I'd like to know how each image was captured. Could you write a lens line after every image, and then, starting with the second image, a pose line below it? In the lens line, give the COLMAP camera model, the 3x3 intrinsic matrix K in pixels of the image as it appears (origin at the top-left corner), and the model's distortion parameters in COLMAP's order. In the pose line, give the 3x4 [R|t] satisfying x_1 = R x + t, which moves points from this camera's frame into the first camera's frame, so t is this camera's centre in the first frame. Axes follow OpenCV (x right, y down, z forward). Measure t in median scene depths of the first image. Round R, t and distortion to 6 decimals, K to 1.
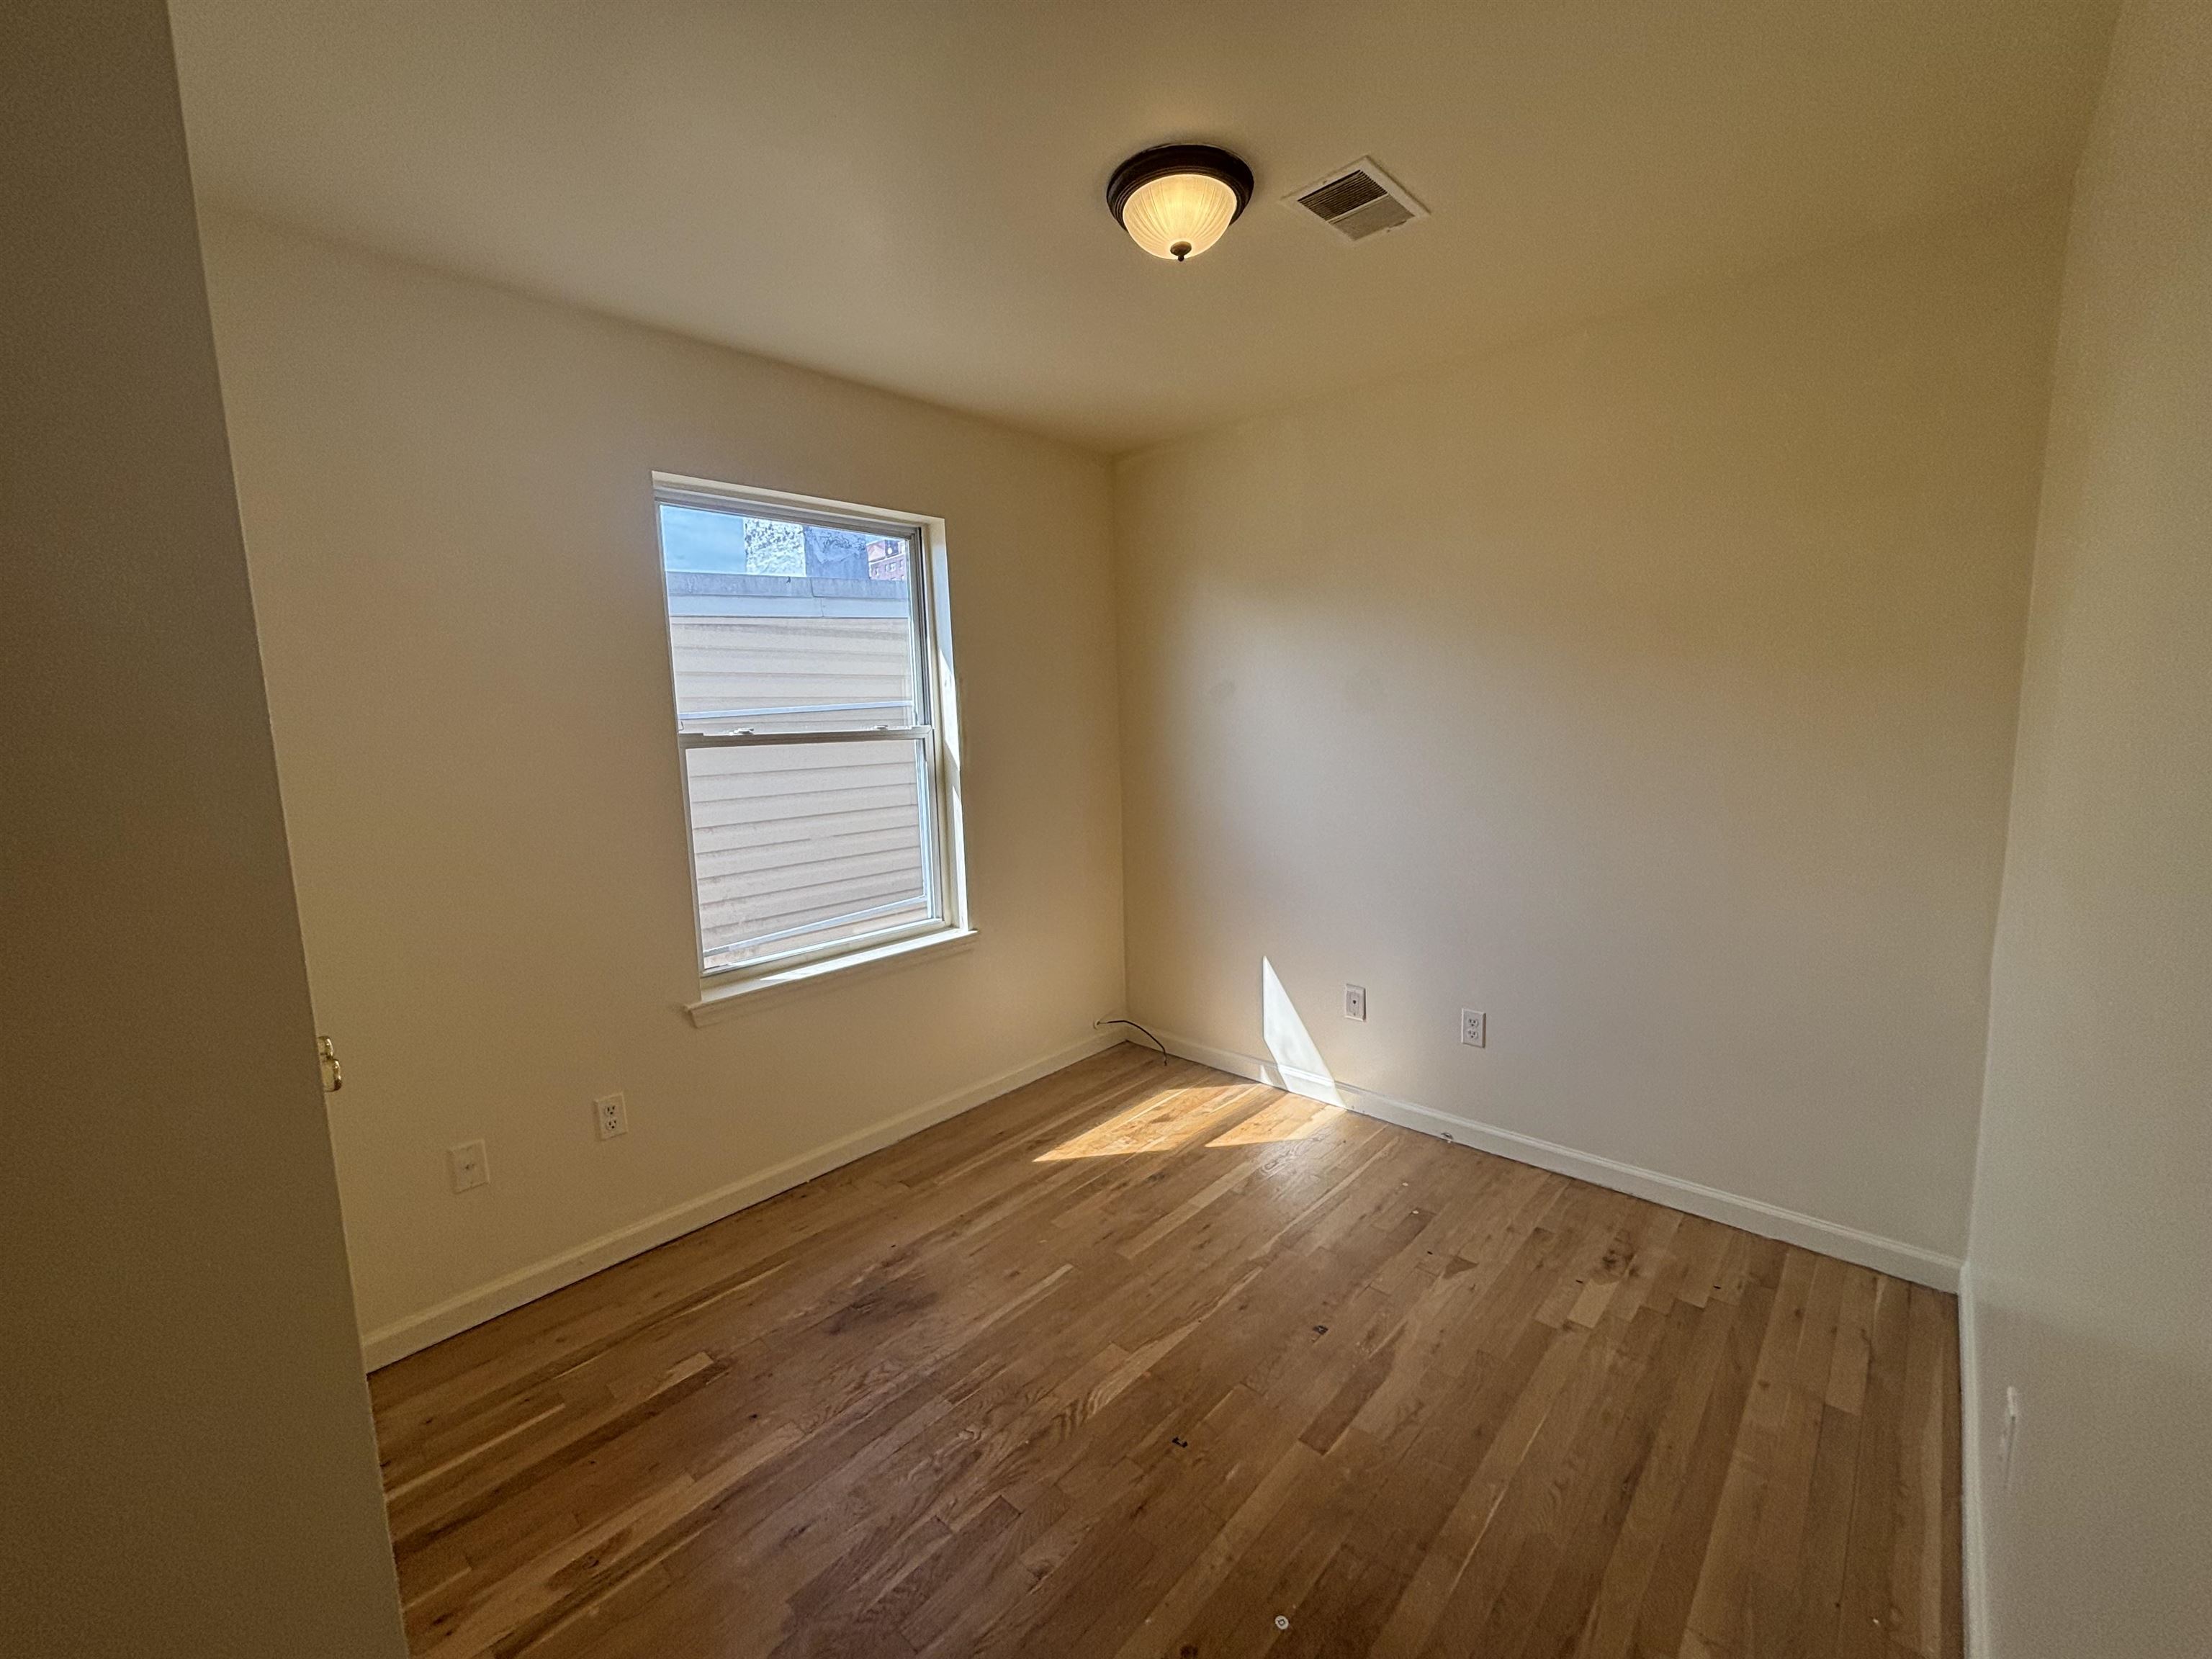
lens RADIAL K [[898.2, 0, 1103.9], [0, 898.2, 834.2], [0, 0, 1]] dist [-0.000691, 0.014100]
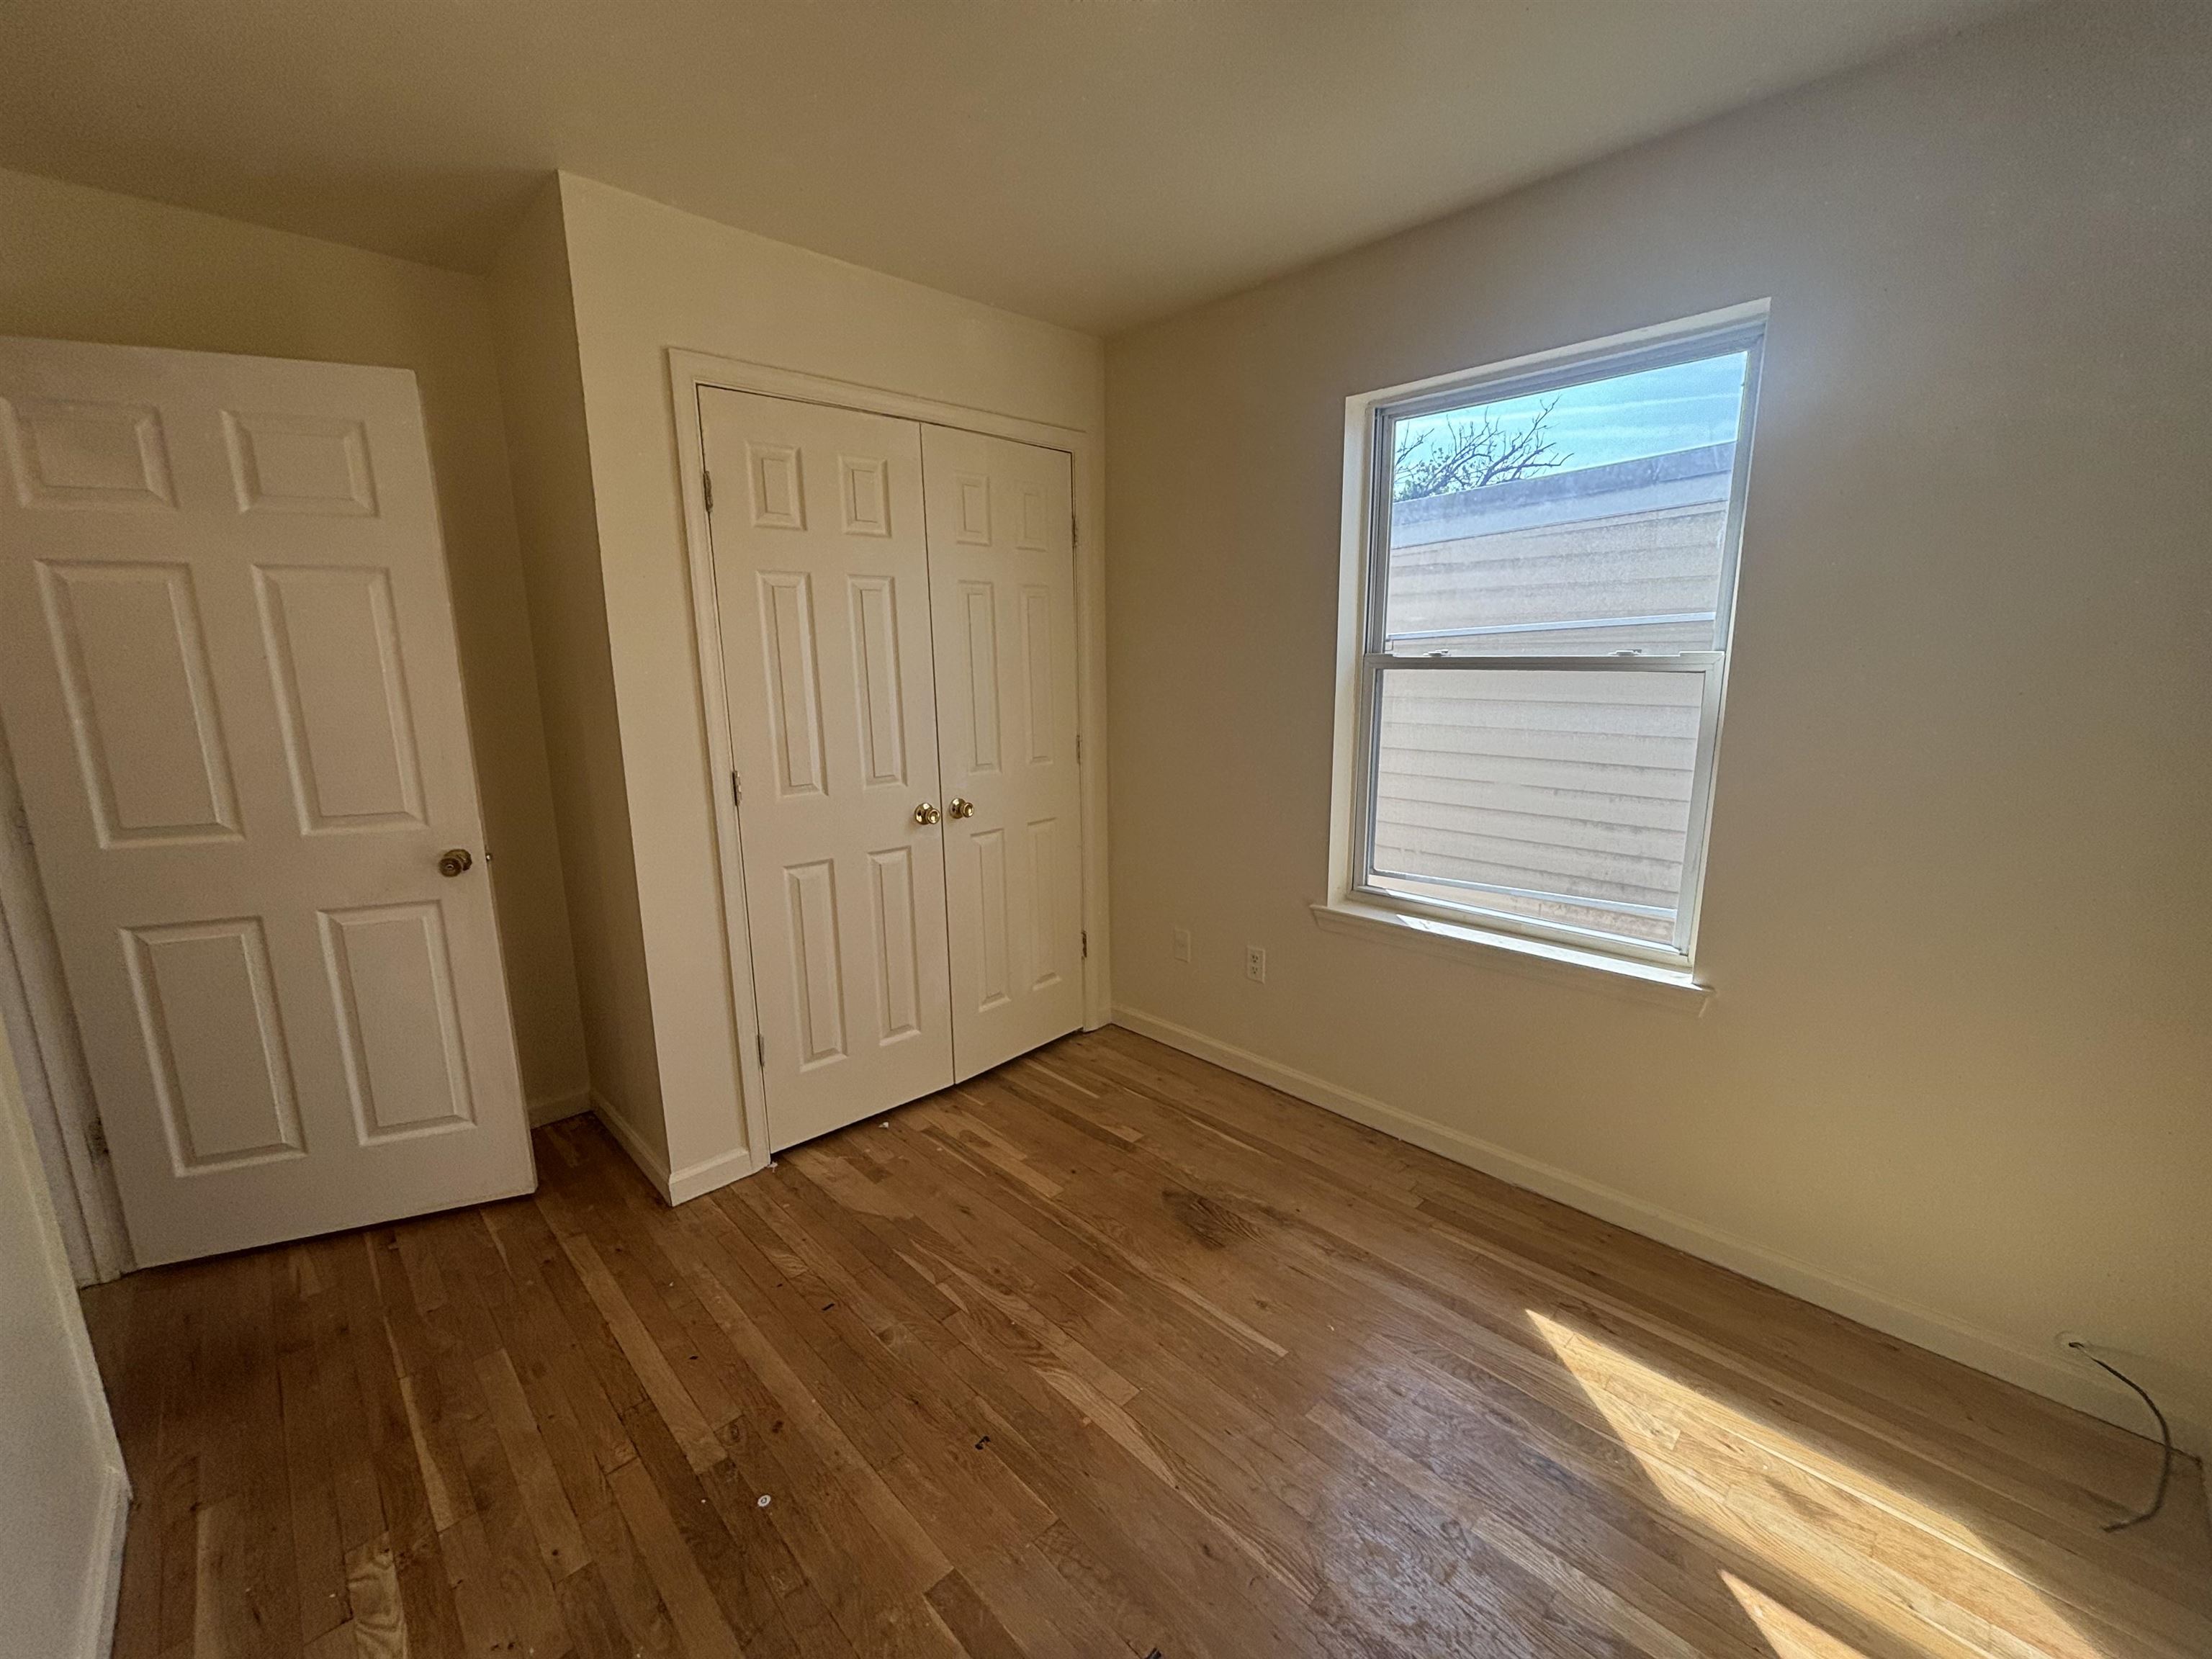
lens RADIAL K [[915.5, 0, 1106.0], [0, 915.5, 829.5], [0, 0, 1]] dist [0.021166, 0.000161]
pose [[-0.050593, 0.223861, -0.973307, 0.675766], [-0.121136, 0.965984, 0.228473, -0.133916], [0.991346, 0.129462, -0.021754, 0.830251]]
